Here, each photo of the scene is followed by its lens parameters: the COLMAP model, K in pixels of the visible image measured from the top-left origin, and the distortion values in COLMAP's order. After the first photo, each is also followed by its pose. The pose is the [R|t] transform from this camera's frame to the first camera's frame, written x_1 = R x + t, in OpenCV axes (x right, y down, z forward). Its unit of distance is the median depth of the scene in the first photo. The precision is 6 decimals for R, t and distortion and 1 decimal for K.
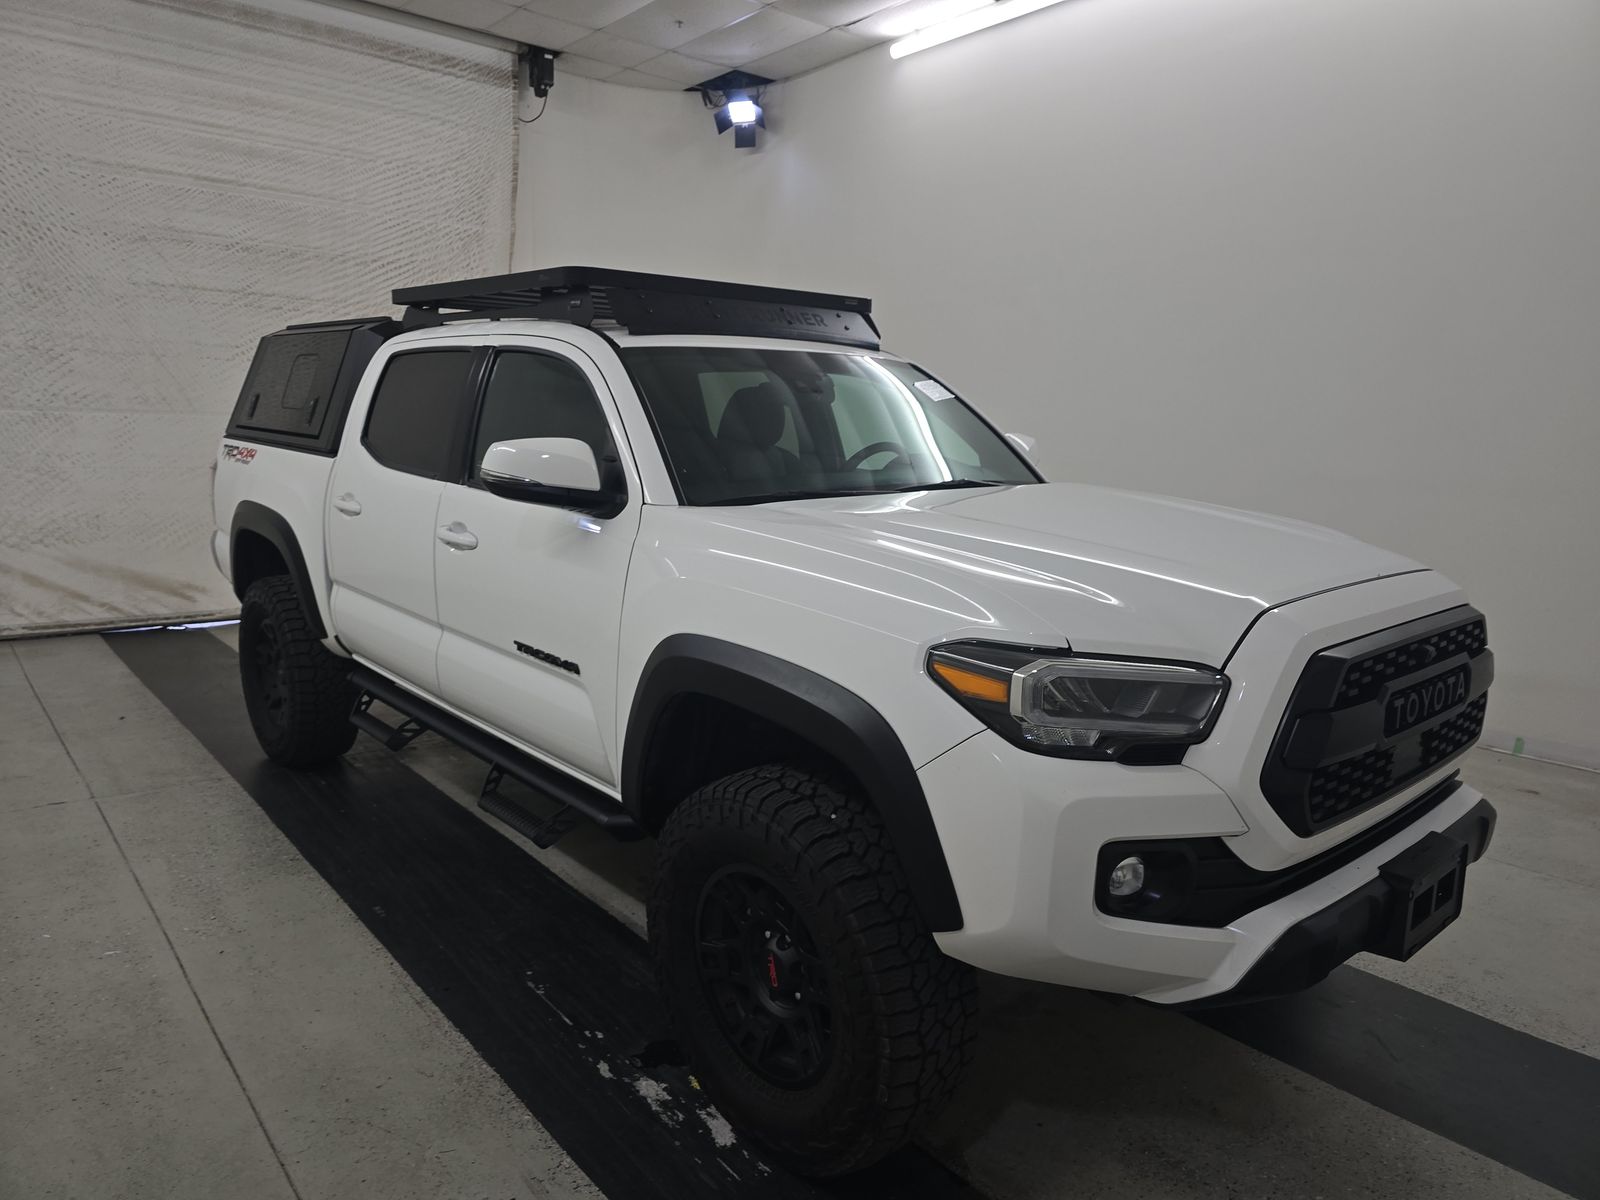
lens RADIAL K [[1077.4, 0, 798.0], [0, 1077.4, 599.2], [0, 0, 1]] dist [0.033378, -0.034679]
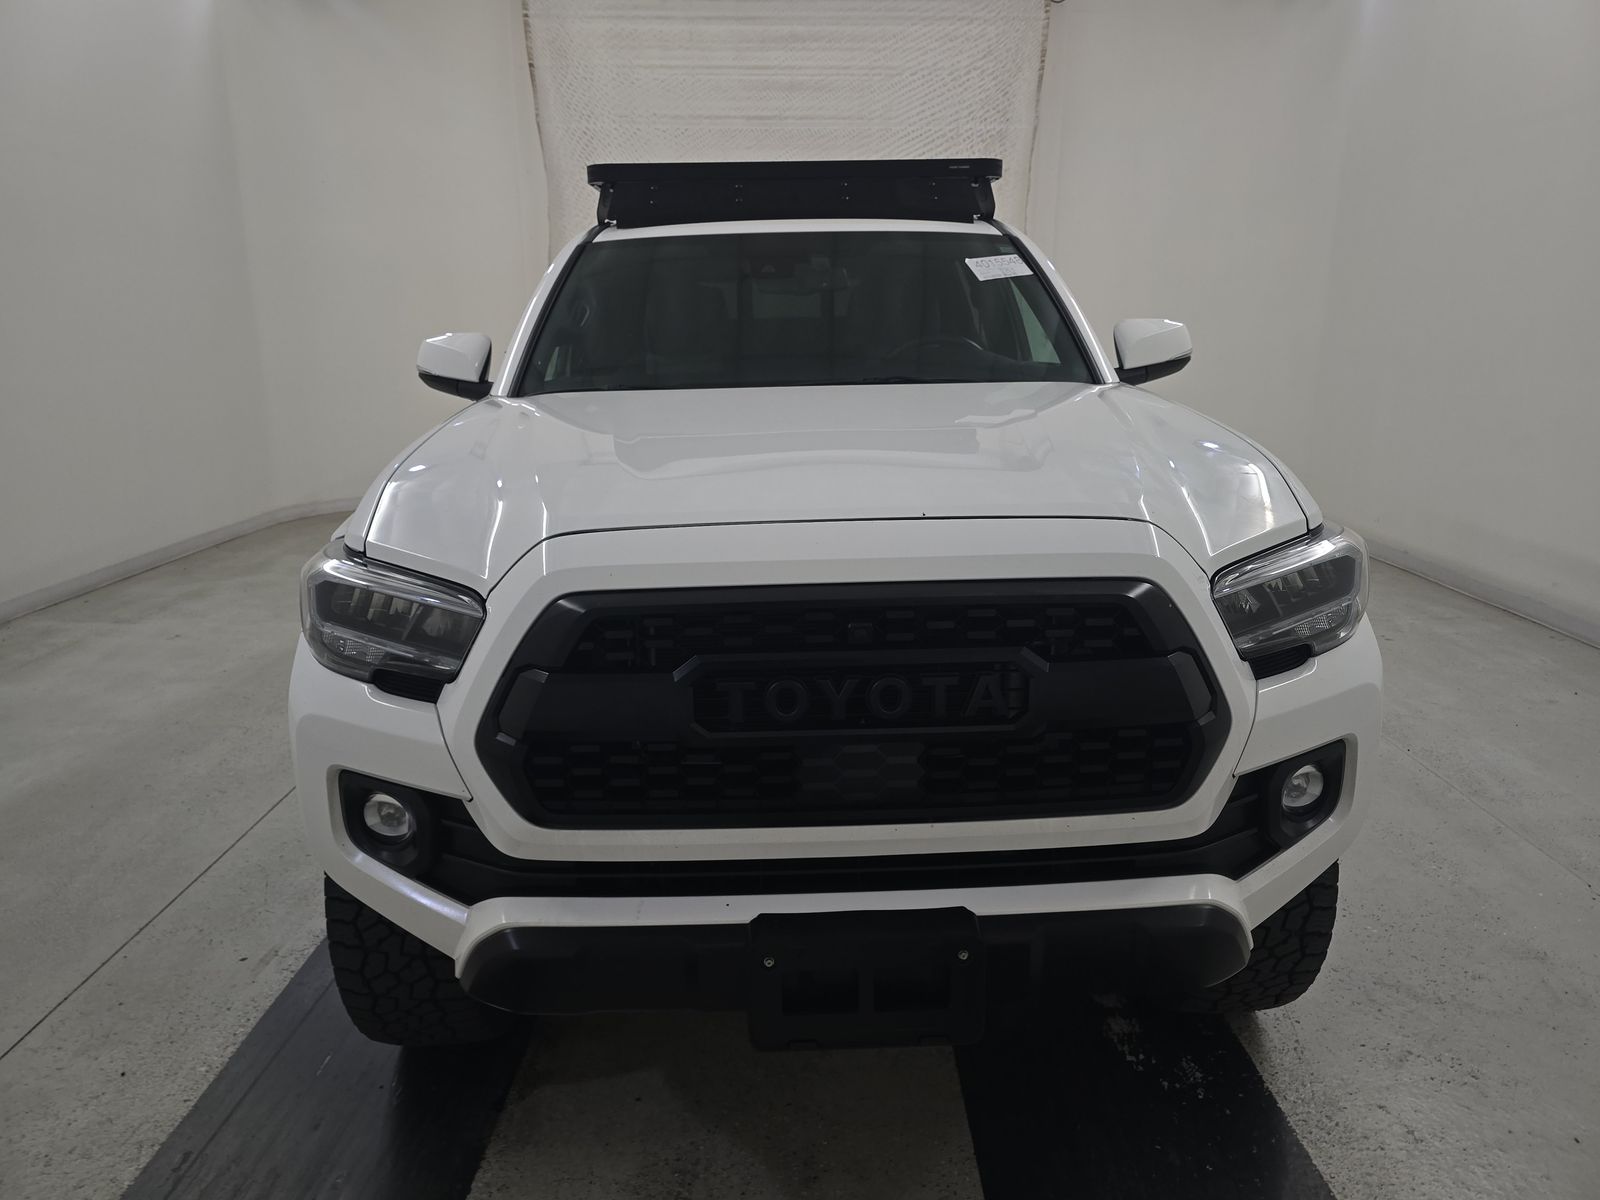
lens RADIAL K [[1077.4, 0, 800.4], [0, 1077.4, 599.9], [0, 0, 1]] dist [0.033378, -0.034679]
pose [[0.765907, 0.133281, -0.628985, 0.270608], [-0.083696, 0.990622, 0.107995, -0.010603], [0.637480, -0.030071, 0.769880, 0.132938]]
